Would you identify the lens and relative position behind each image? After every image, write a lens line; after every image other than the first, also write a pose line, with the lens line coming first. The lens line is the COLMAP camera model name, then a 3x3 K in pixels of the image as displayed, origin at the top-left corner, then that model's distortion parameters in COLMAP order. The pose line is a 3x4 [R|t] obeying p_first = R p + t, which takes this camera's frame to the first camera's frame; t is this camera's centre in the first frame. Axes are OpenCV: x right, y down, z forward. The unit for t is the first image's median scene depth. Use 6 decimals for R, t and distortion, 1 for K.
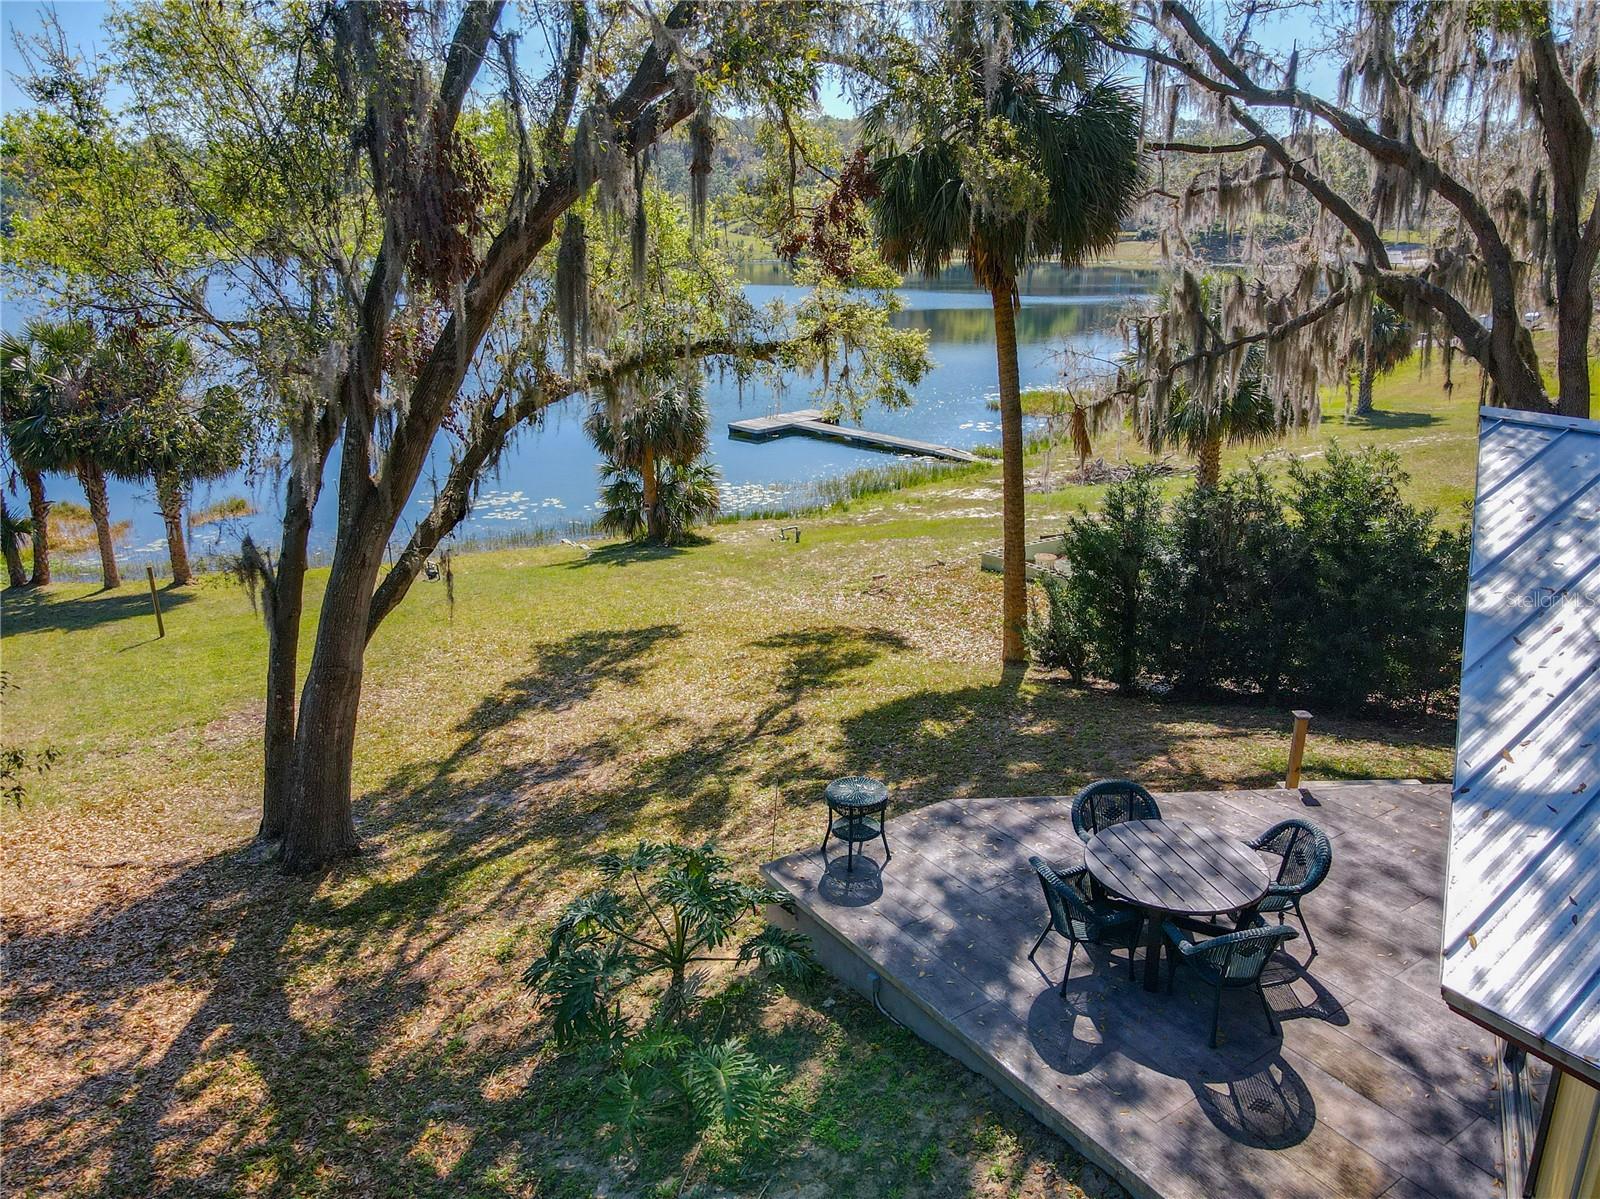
lens RADIAL K [[1219.4, 0, 802.7], [0, 1219.4, 576.0], [0, 0, 1]] dist [0.001883, 0.001904]
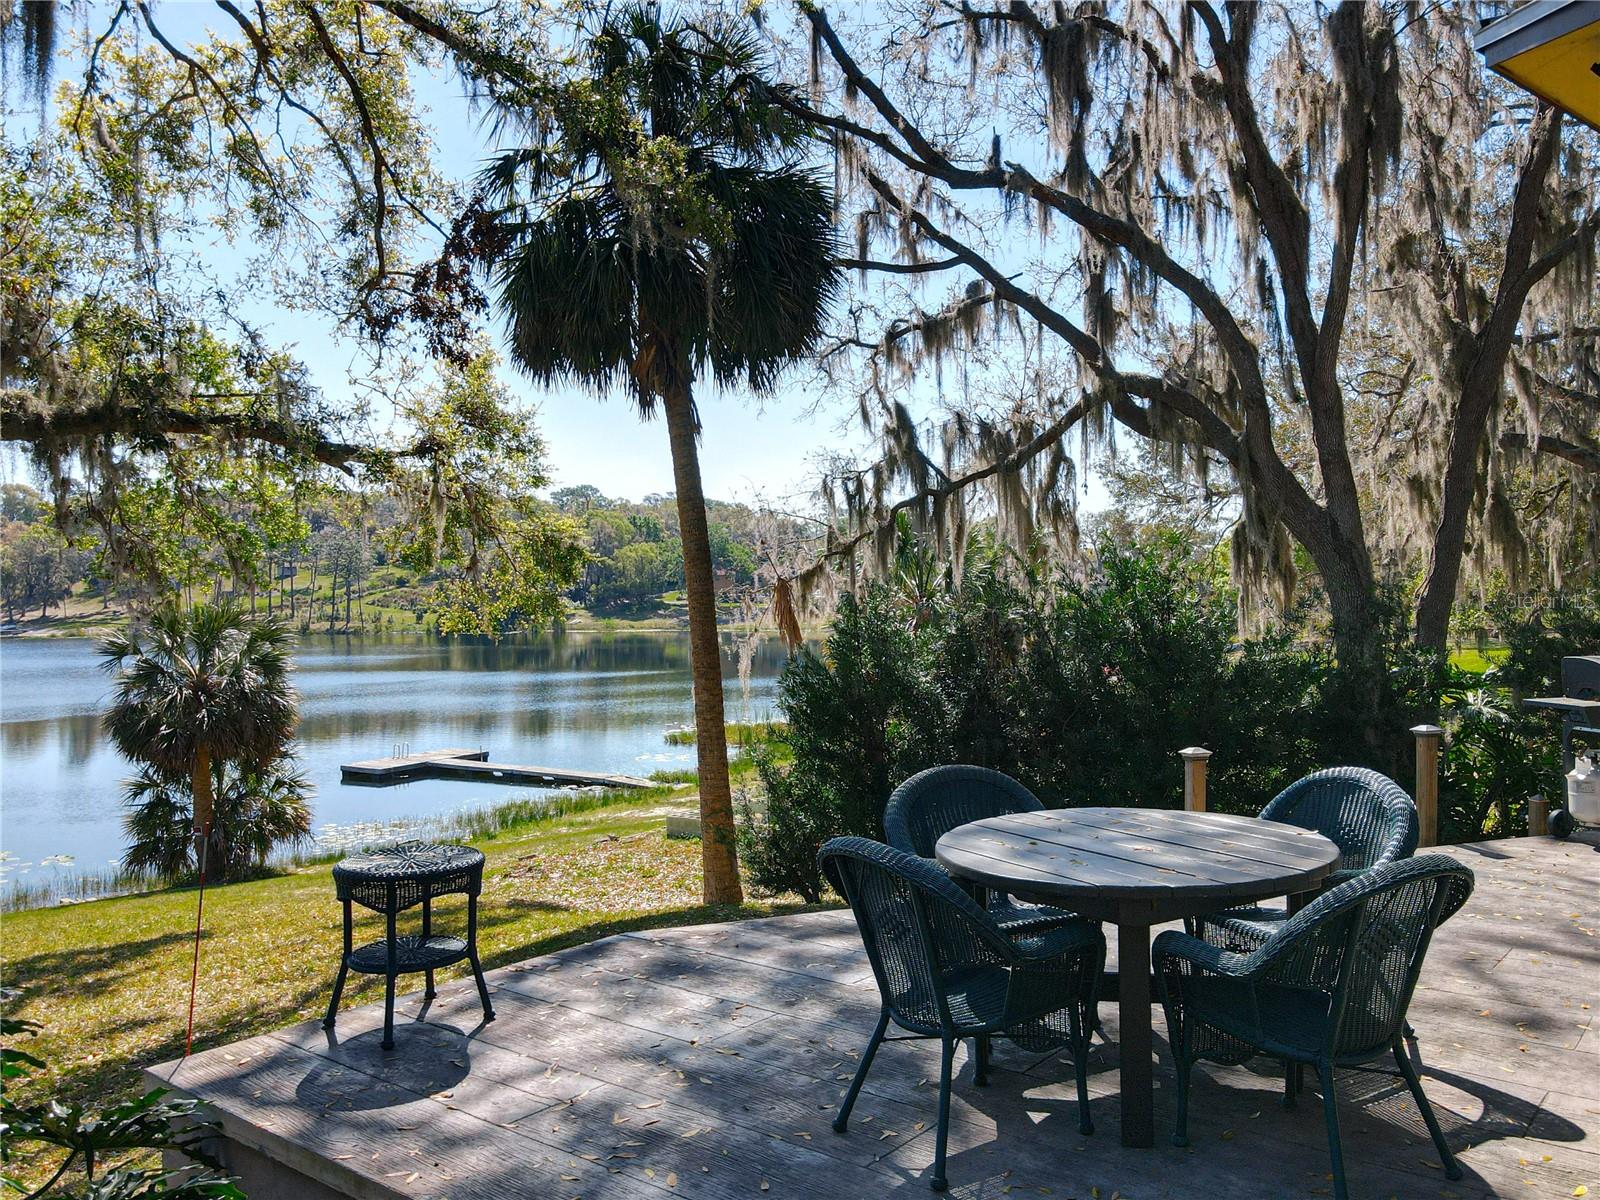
lens RADIAL K [[1248.0, 0, 903.5], [0, 1248.0, 617.8], [0, 0, 1]] dist [-0.029419, 0.079295]
pose [[0.942053, -0.004740, 0.335432, 0.031629], [0.107293, 0.951636, -0.287883, 0.133366], [-0.317845, 0.307190, 0.897000, 0.277130]]
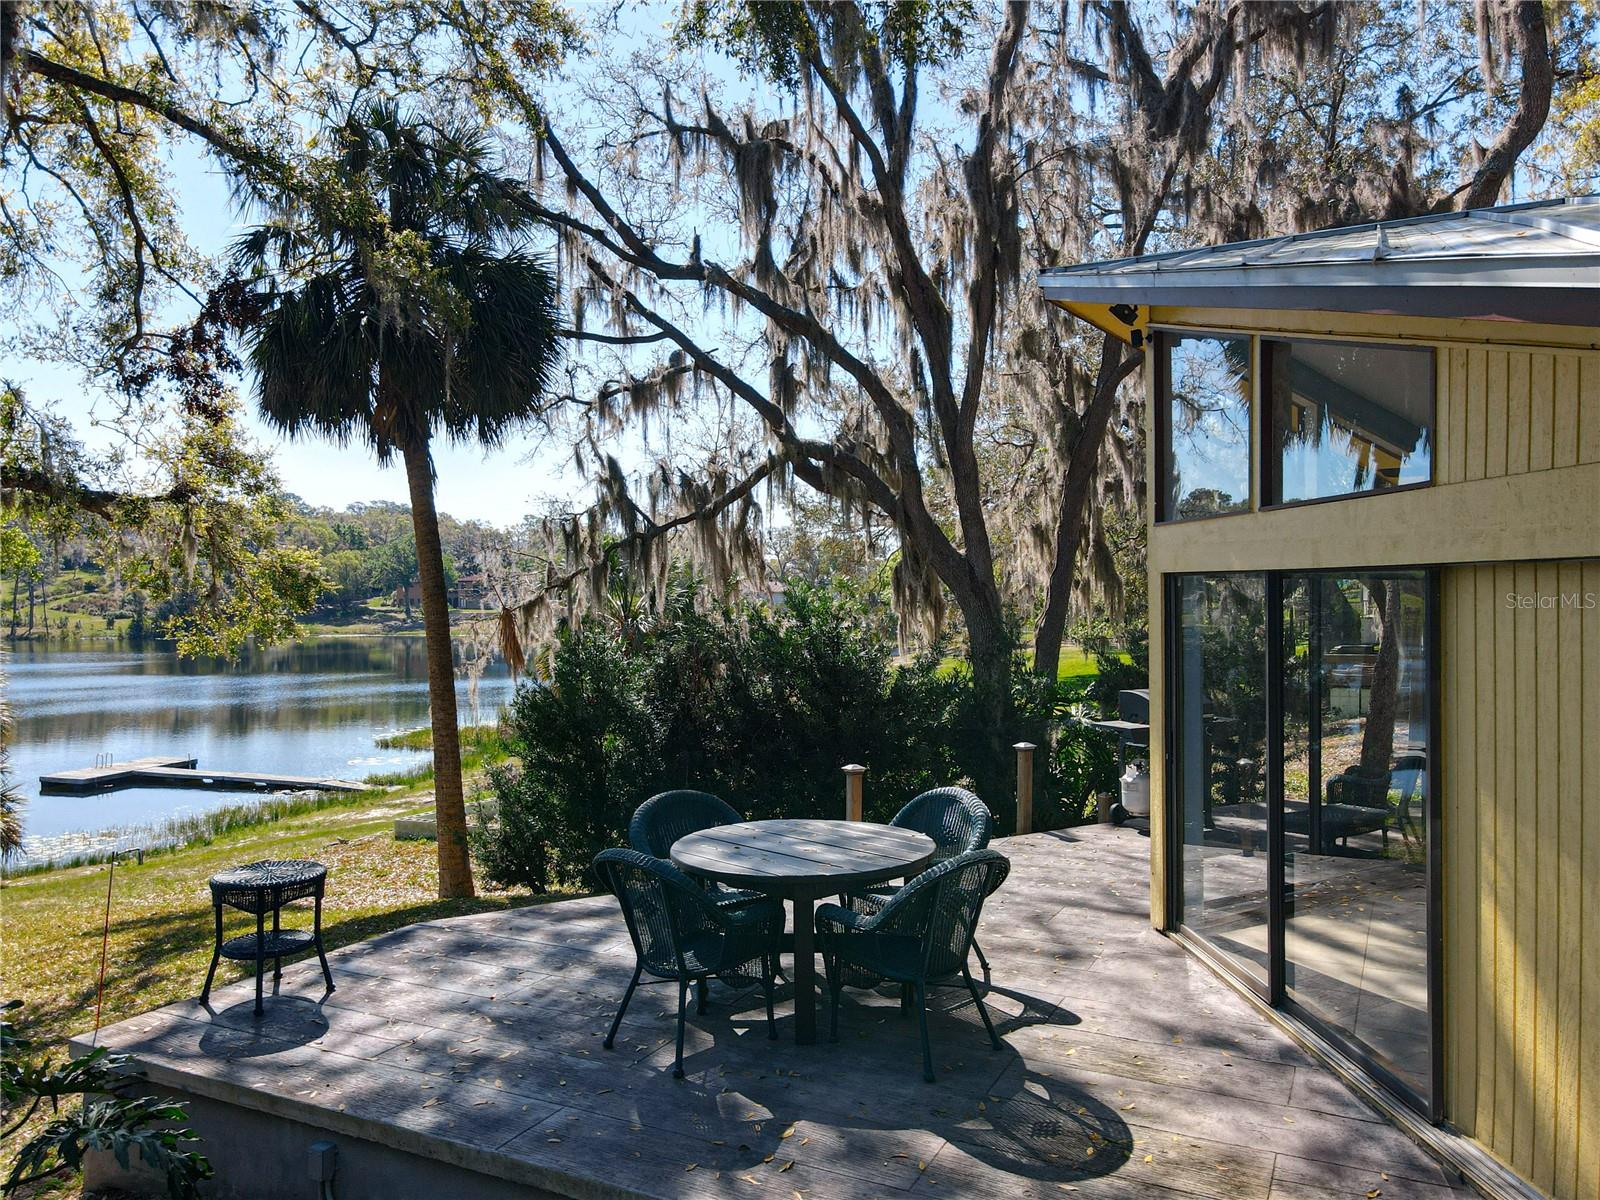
lens RADIAL K [[1161.3, 0, 798.2], [0, 1161.3, 600.8], [0, 0, 1]] dist [0.006515, 0.005347]
pose [[0.872103, 0.003901, 0.489307, -0.004499], [0.153406, 0.947376, -0.280971, 0.136676], [-0.464654, 0.320098, 0.825611, 0.207650]]
